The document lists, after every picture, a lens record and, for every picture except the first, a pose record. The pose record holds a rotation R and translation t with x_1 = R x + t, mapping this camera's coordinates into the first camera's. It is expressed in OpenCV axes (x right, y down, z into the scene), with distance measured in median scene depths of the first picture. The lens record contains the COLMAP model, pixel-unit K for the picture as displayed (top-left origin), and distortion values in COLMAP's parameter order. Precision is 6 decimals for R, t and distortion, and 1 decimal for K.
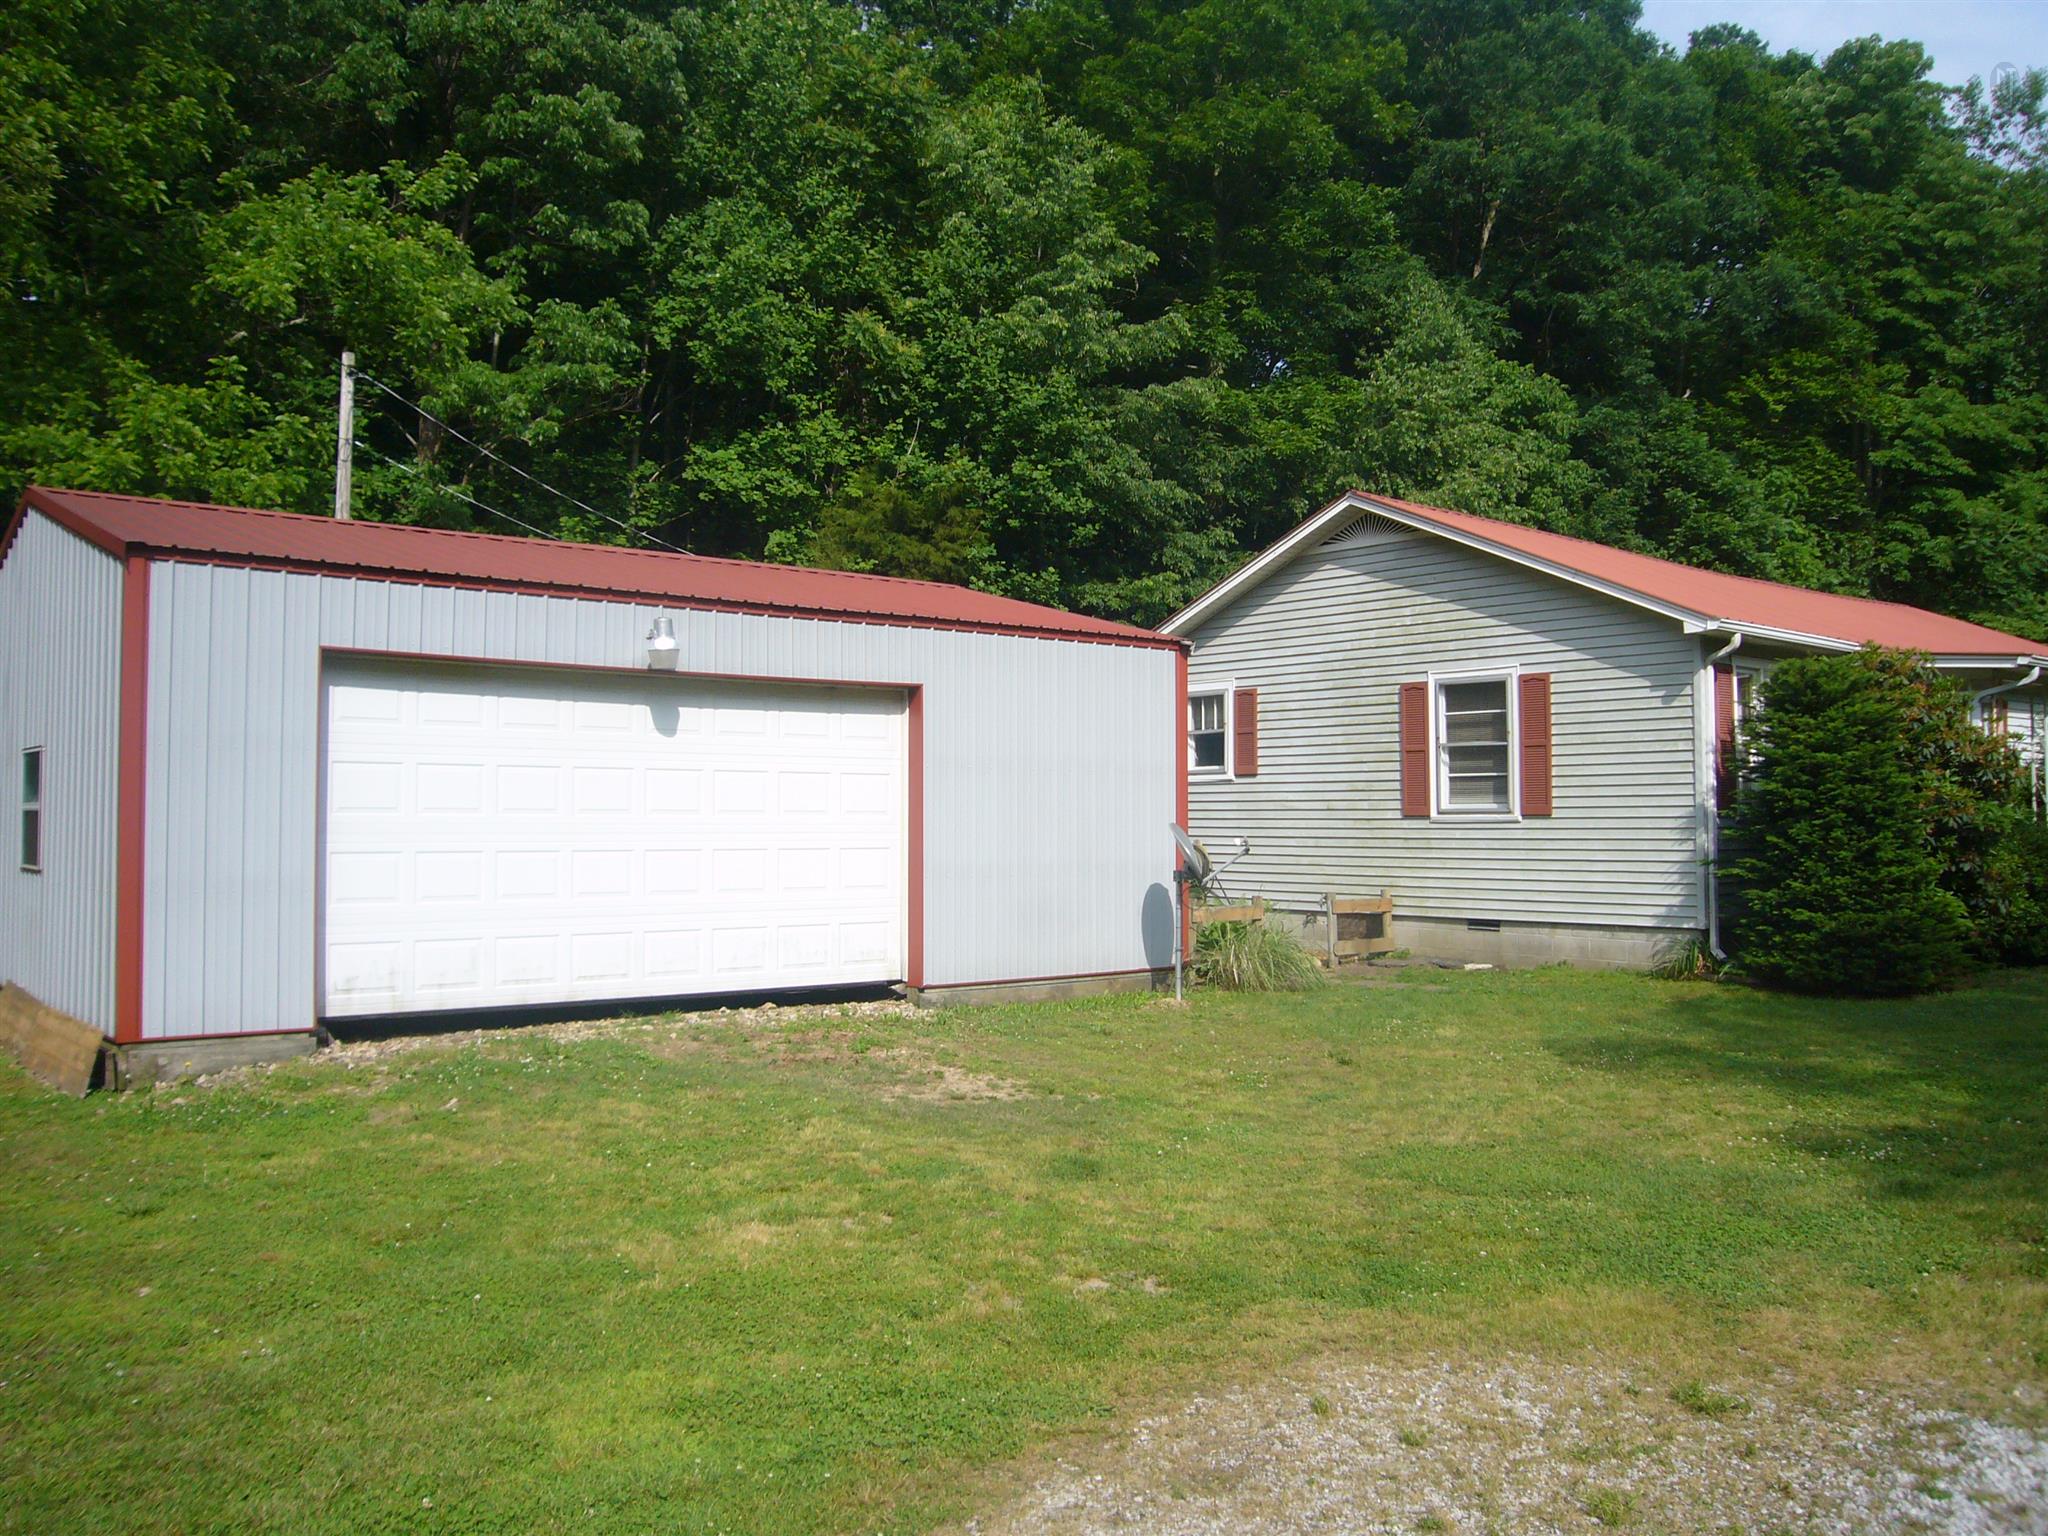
lens RADIAL K [[1712.1, 0, 1022.3], [0, 1712.1, 741.1], [0, 0, 1]] dist [-0.106311, 0.073989]
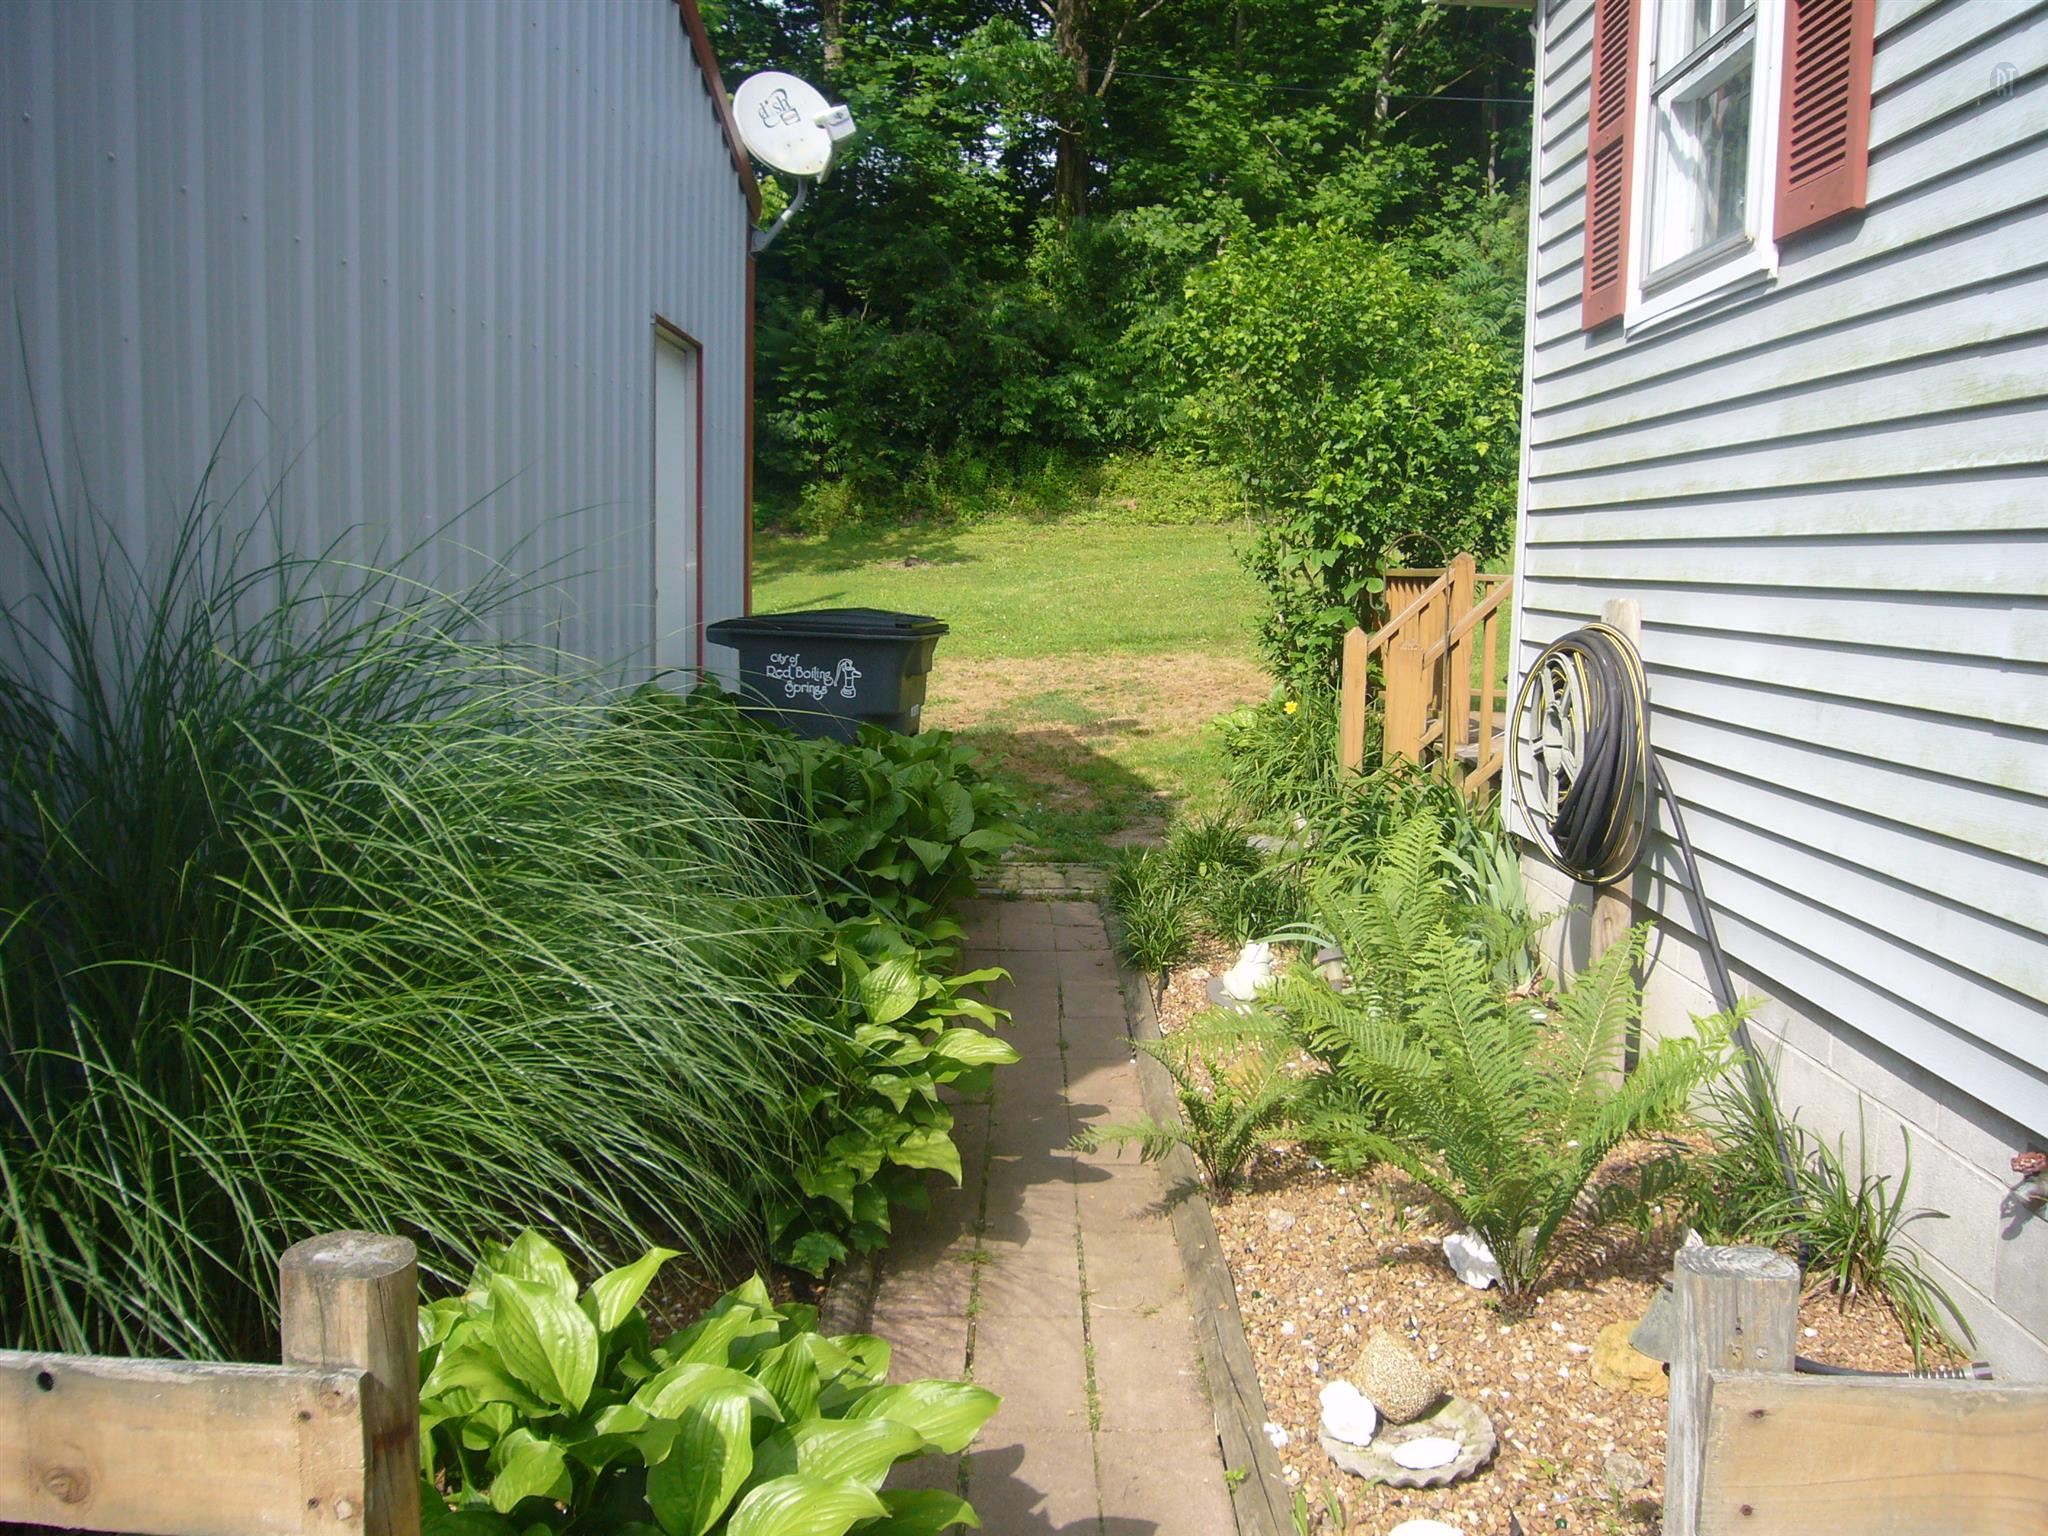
lens RADIAL K [[1708.0, 0, 1037.0], [0, 1708.0, 769.5], [0, 0, 1]] dist [-0.120879, 0.122486]
pose [[0.770239, 0.090691, -0.631274, 0.075323], [0.010069, 0.987985, 0.154223, 0.019499], [0.637676, -0.125145, 0.760071, 0.343670]]
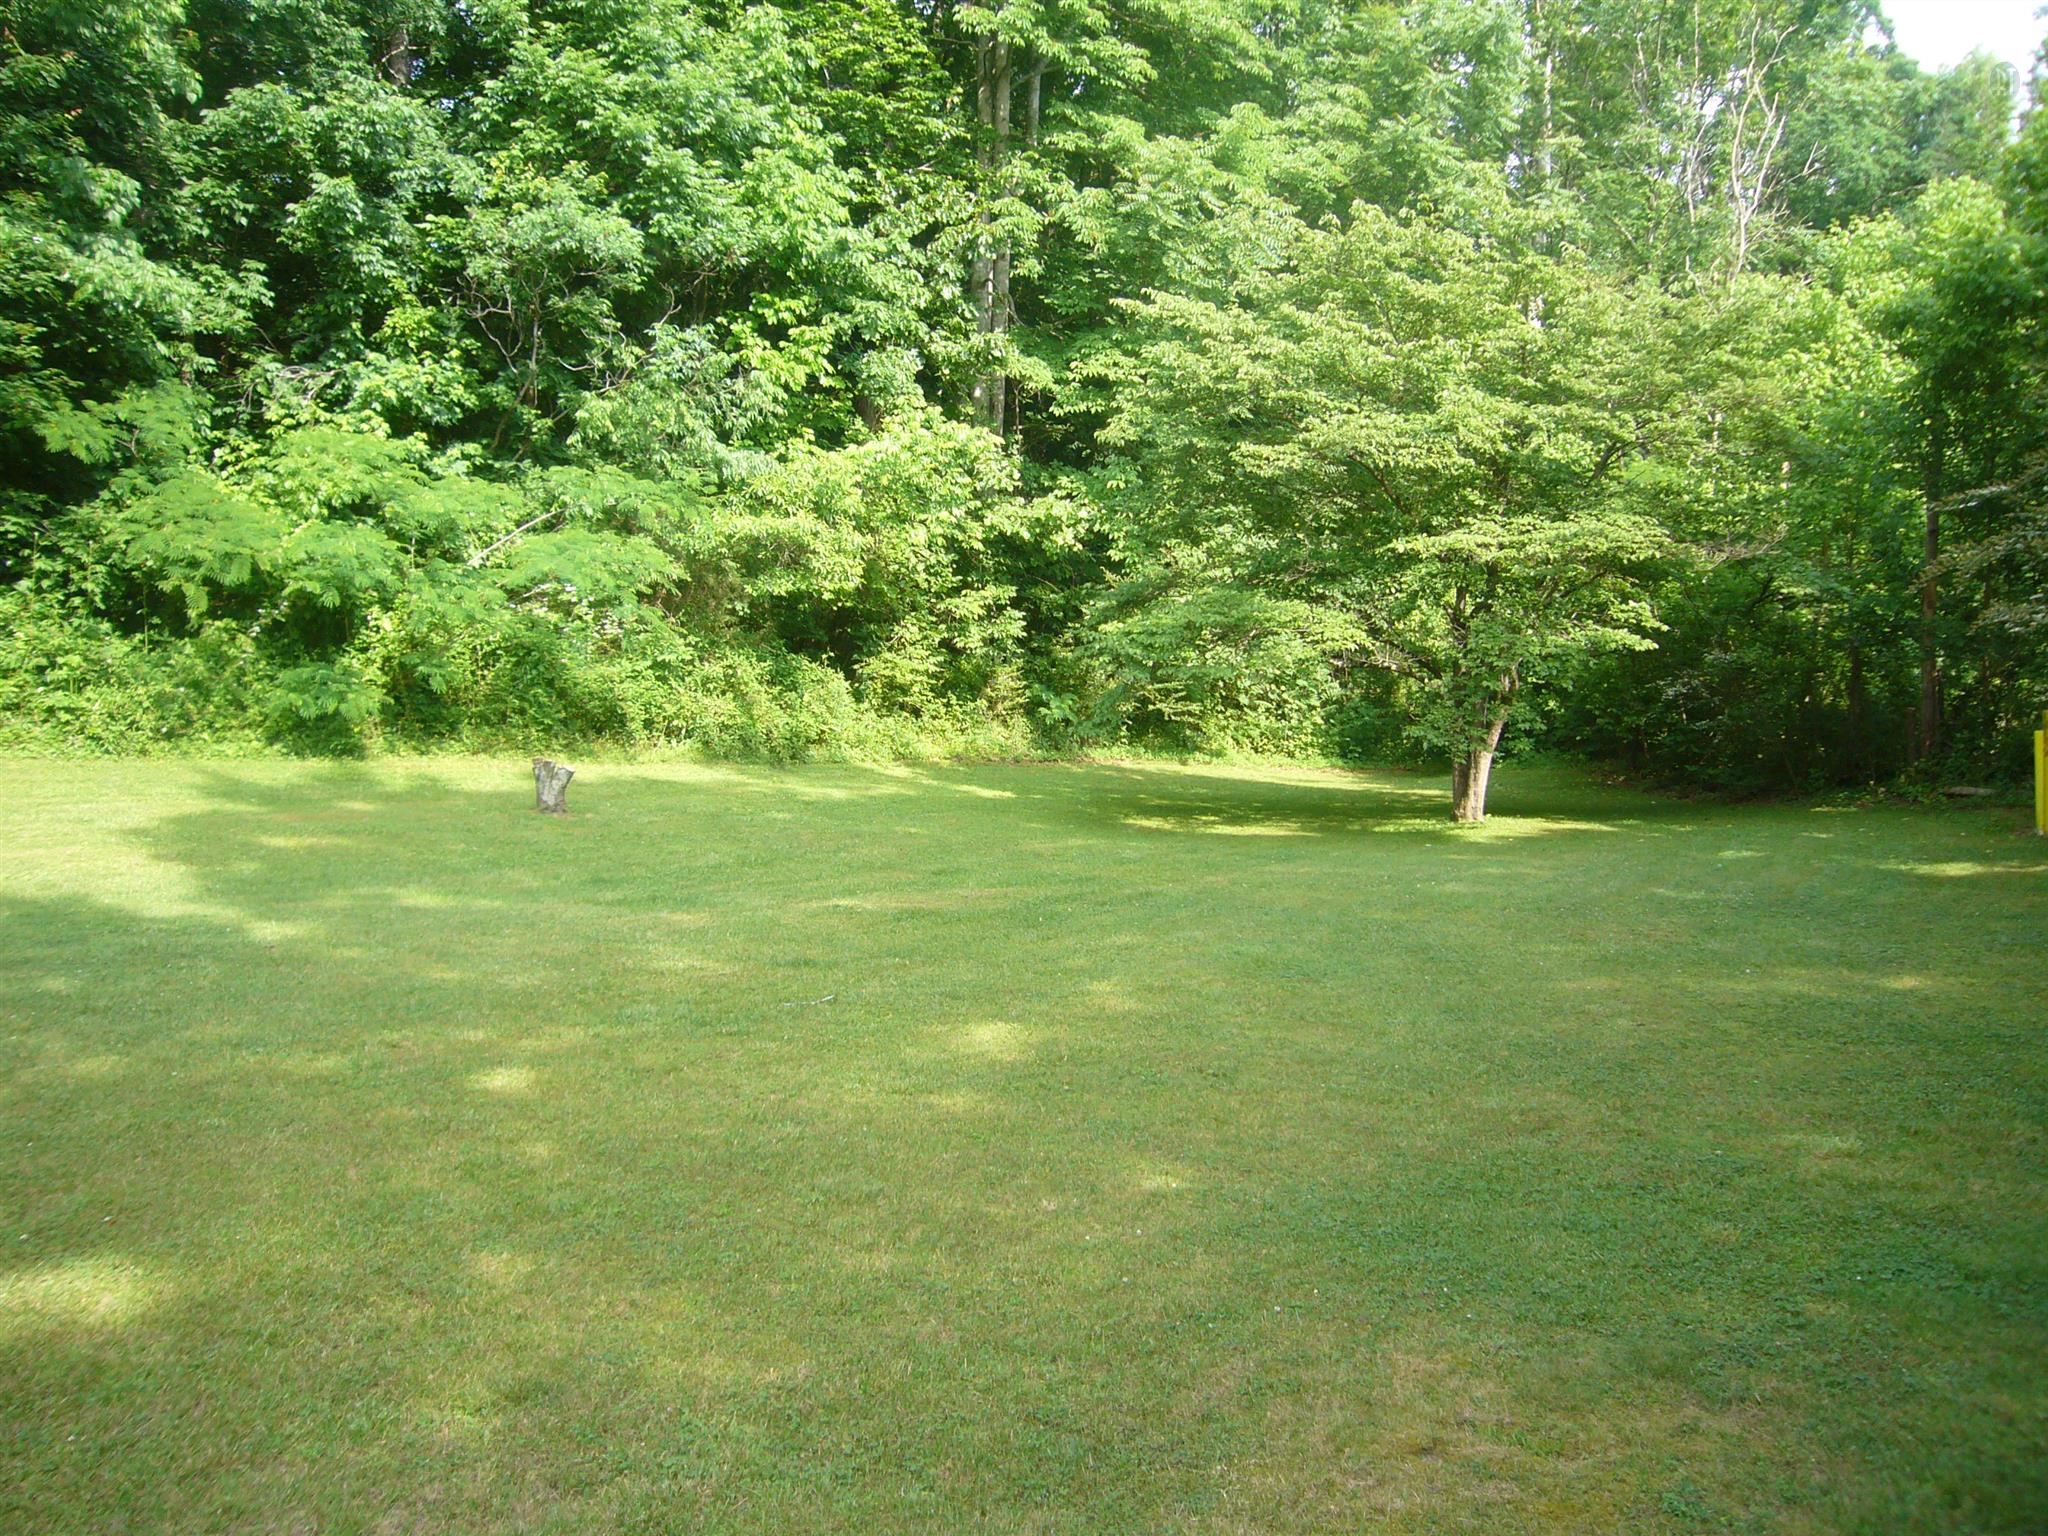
lens RADIAL K [[1708.4, 0, 1028.3], [0, 1708.4, 719.2], [0, 0, 1]] dist [-0.049381, 0.005887]
pose [[0.937416, -0.002632, 0.348201, 0.391061], [-0.014598, 0.998795, 0.046851, 0.018544], [-0.347905, -0.049002, 0.936248, 0.566608]]
